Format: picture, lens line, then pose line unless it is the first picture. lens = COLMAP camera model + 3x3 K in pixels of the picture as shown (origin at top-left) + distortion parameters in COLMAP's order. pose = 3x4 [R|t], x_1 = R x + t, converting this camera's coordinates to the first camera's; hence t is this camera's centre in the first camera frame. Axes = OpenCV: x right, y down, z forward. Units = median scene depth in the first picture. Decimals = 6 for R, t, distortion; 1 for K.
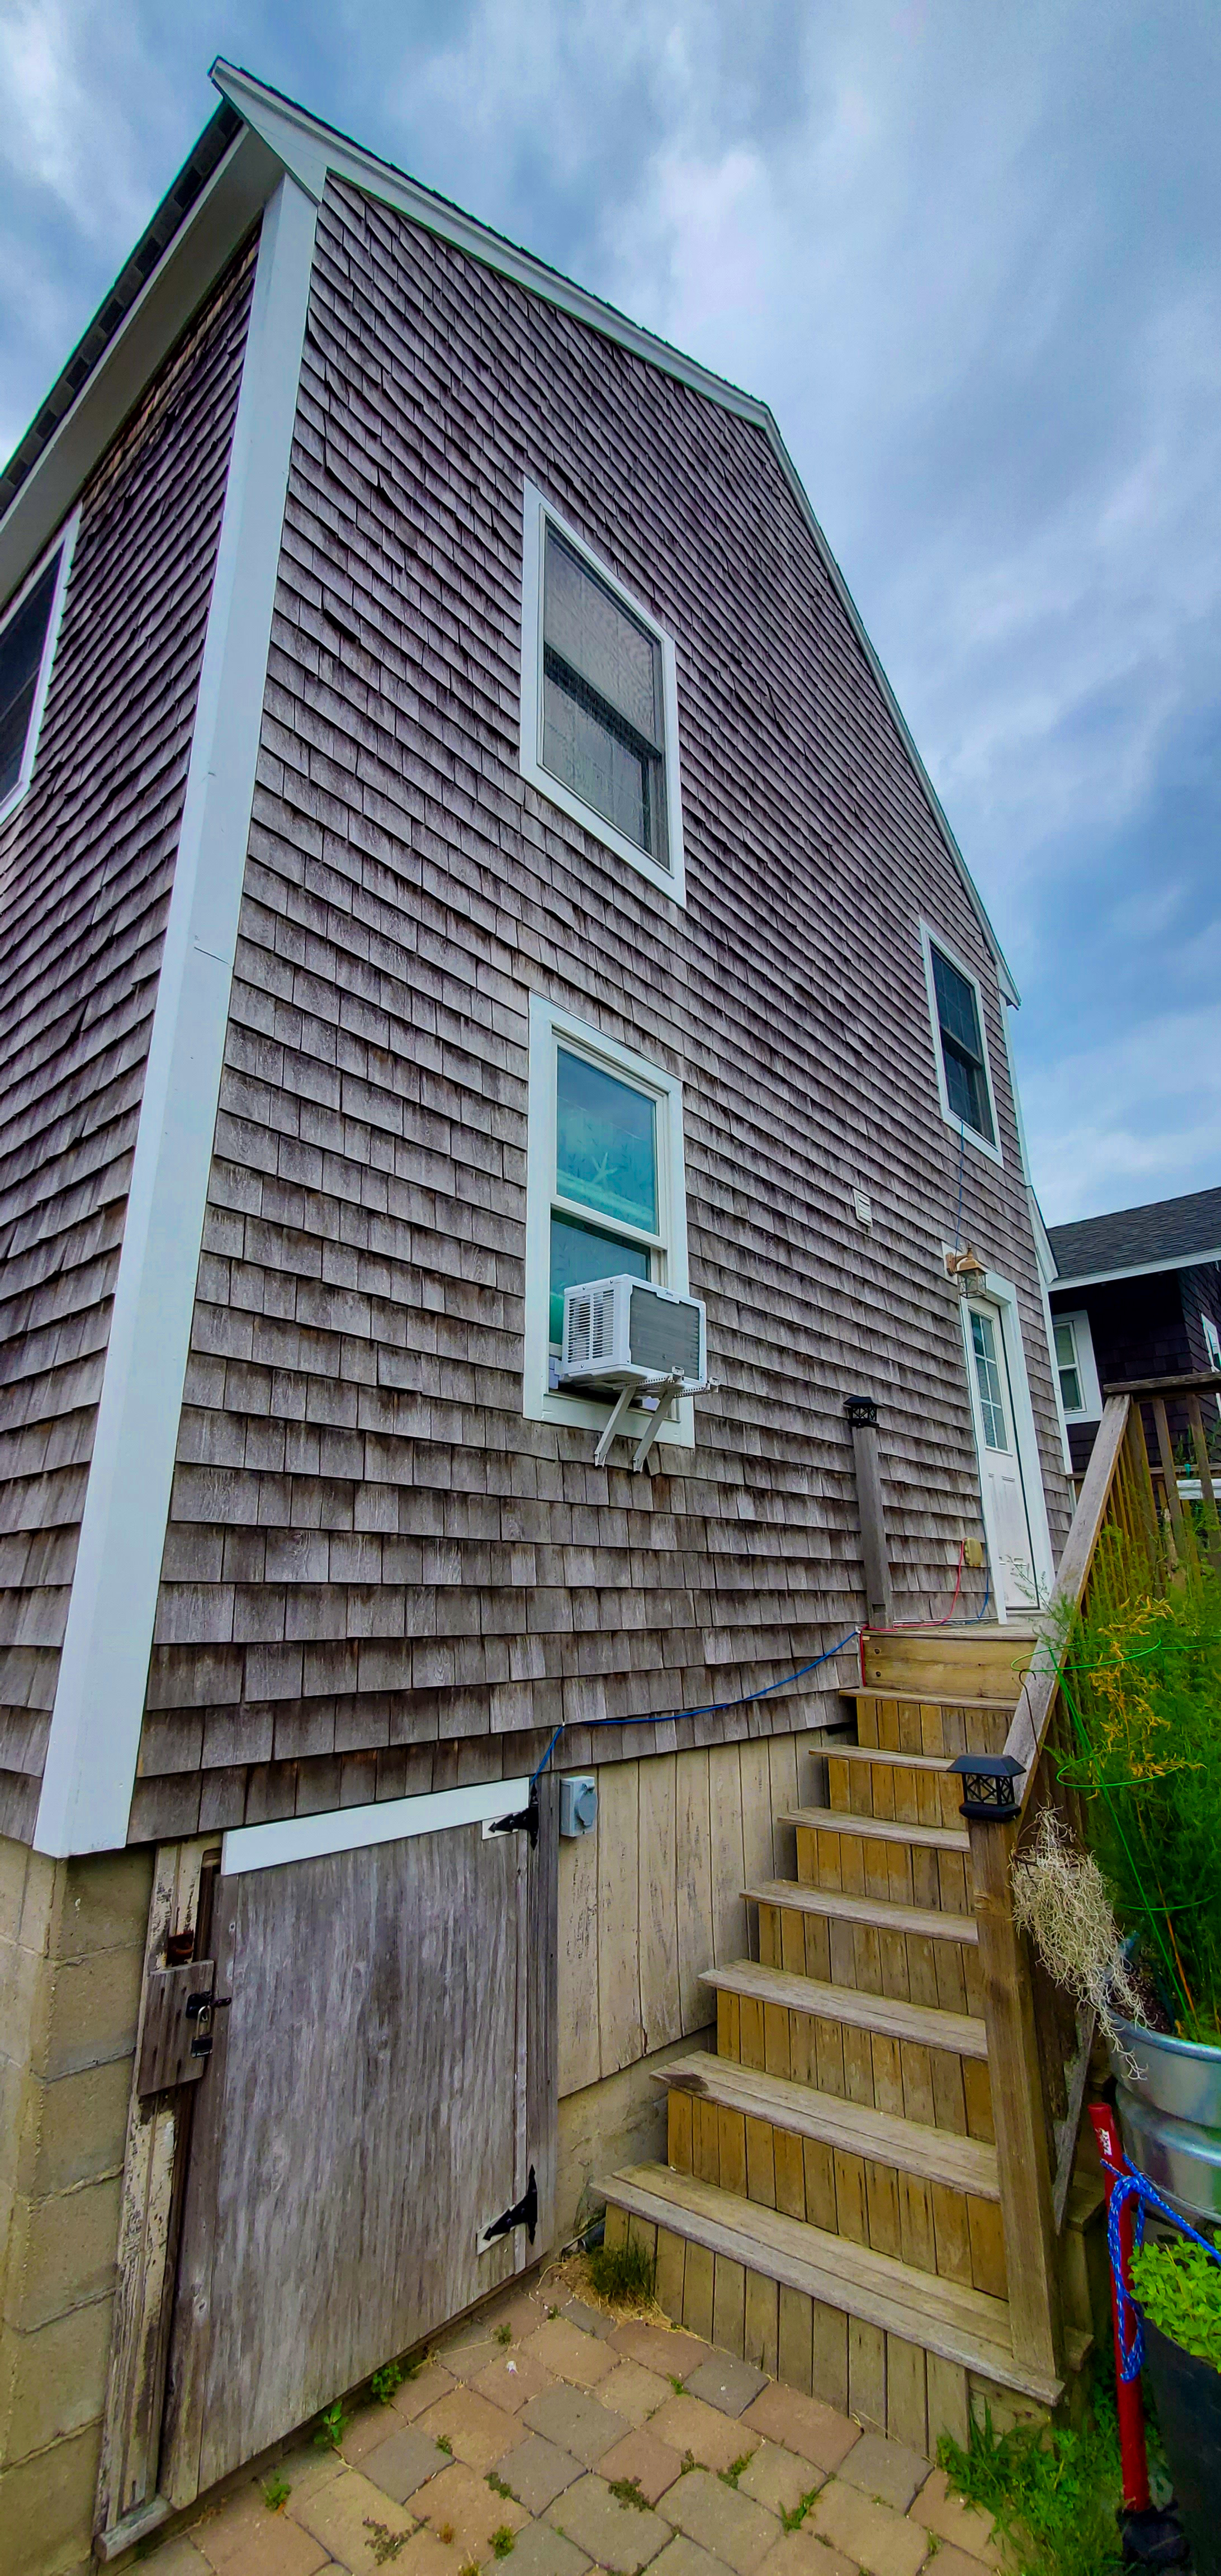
lens RADIAL K [[1019.1, 0, 611.8], [0, 1019.1, 1288.0], [0, 0, 1]] dist [0.000727, 0.000312]
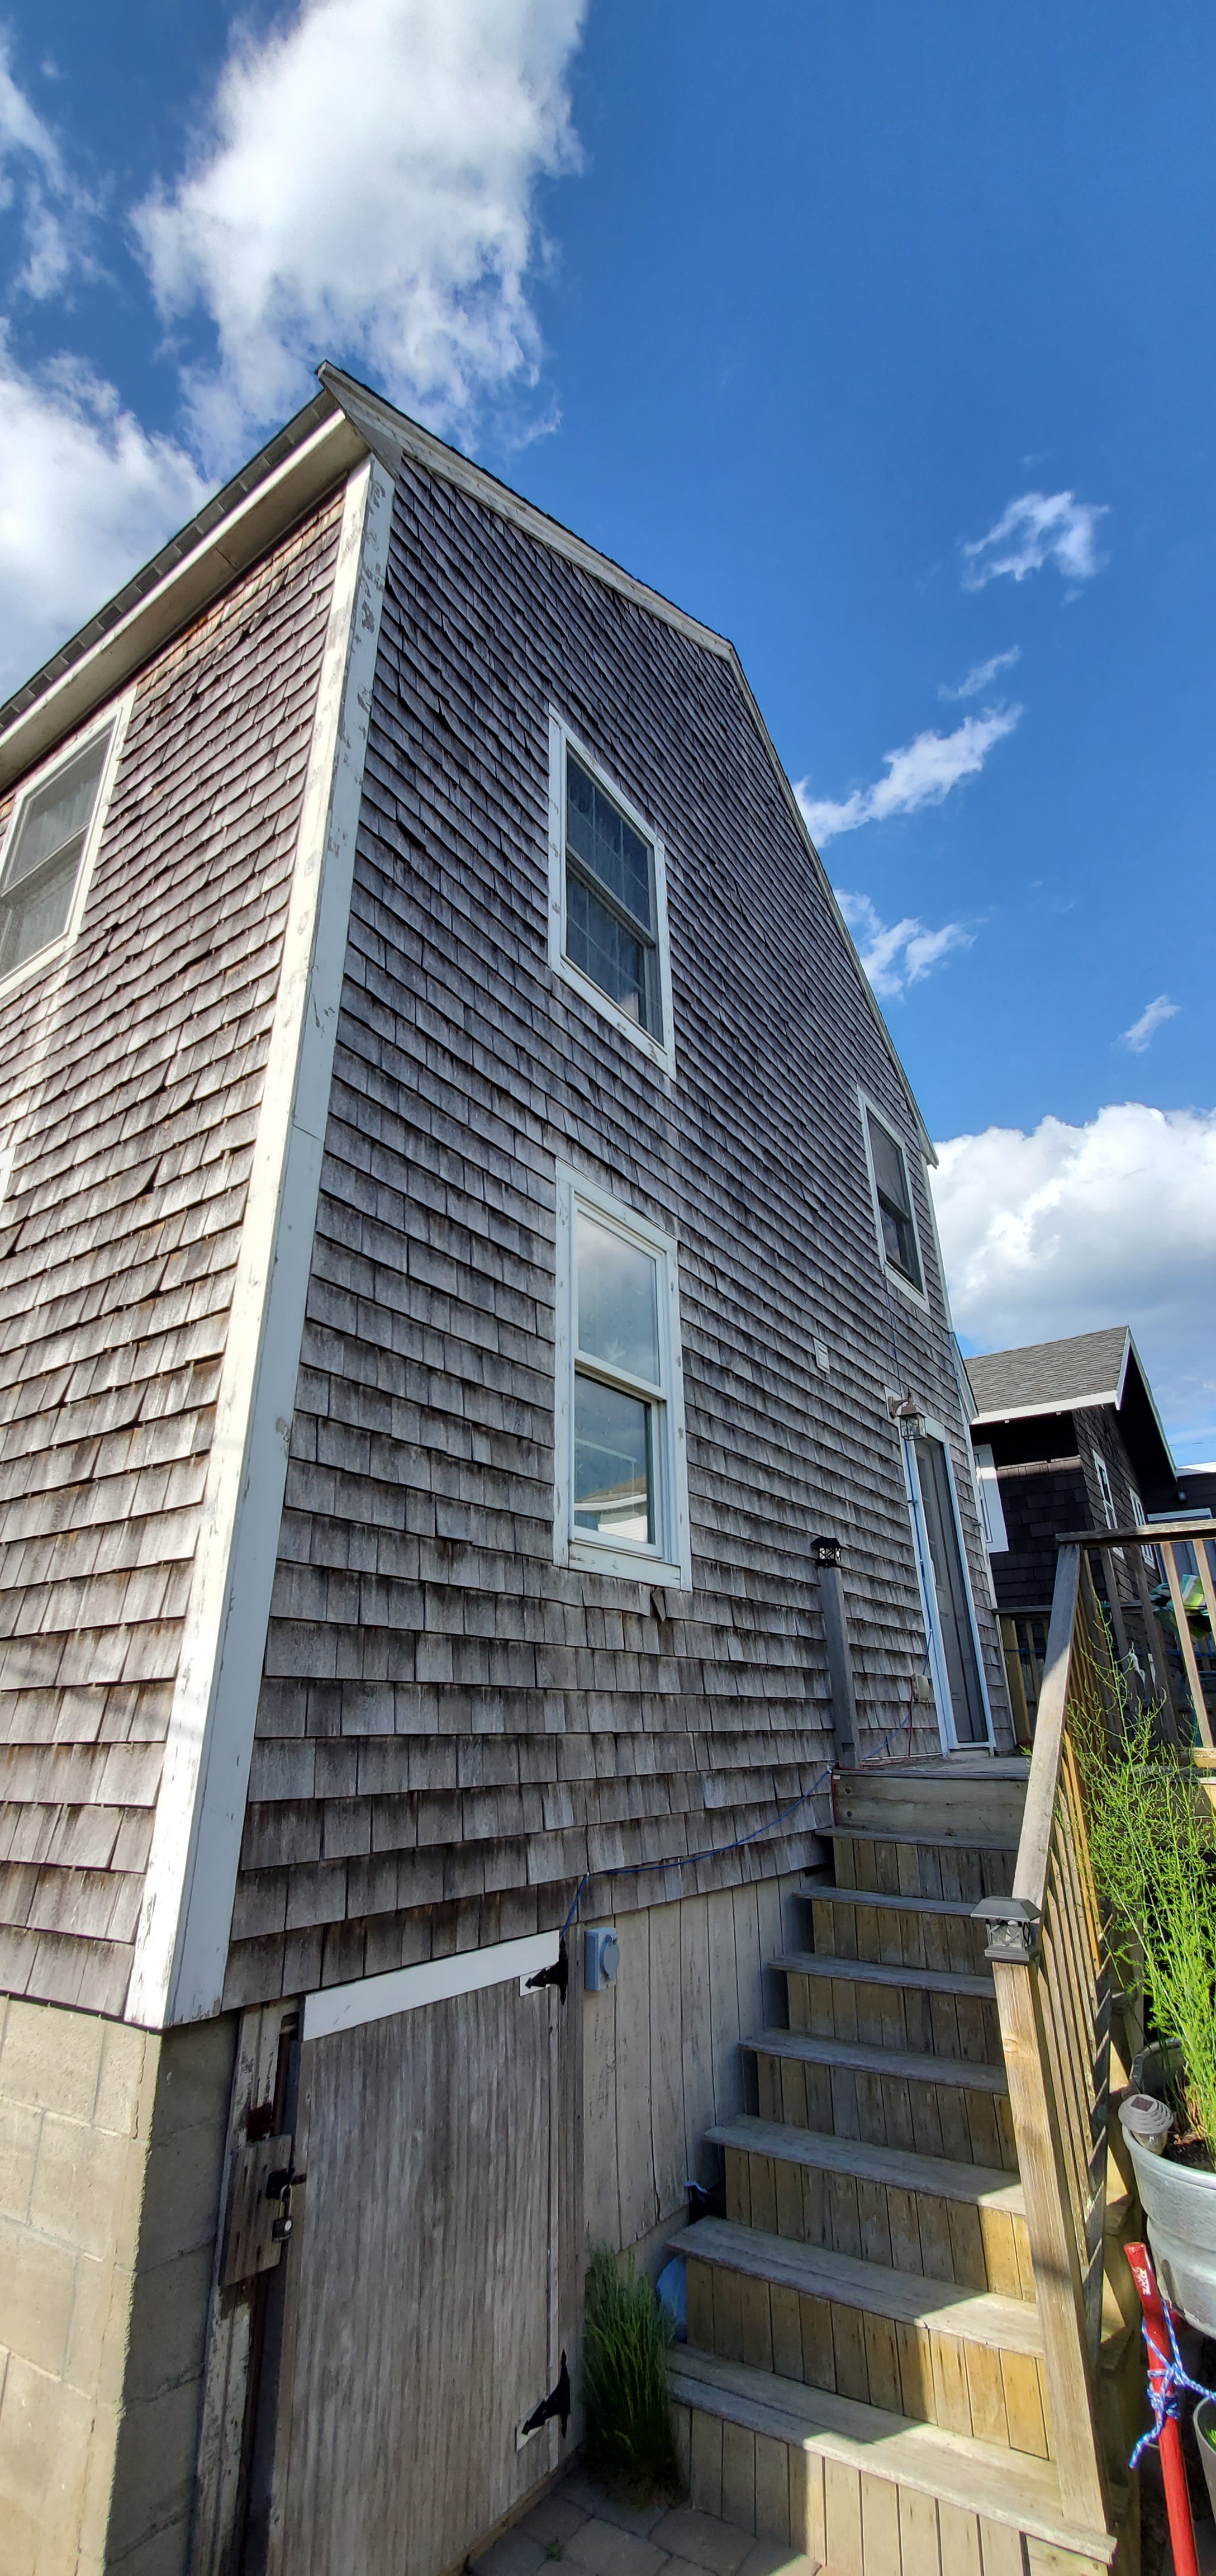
lens RADIAL K [[1018.8, 0, 600.2], [0, 1018.8, 1289.5], [0, 0, 1]] dist [0.000727, 0.000312]
pose [[0.994303, 0.038560, 0.099371, -0.156254], [-0.027902, 0.993922, -0.106497, -0.045098], [-0.102874, 0.103117, 0.989335, -0.072506]]
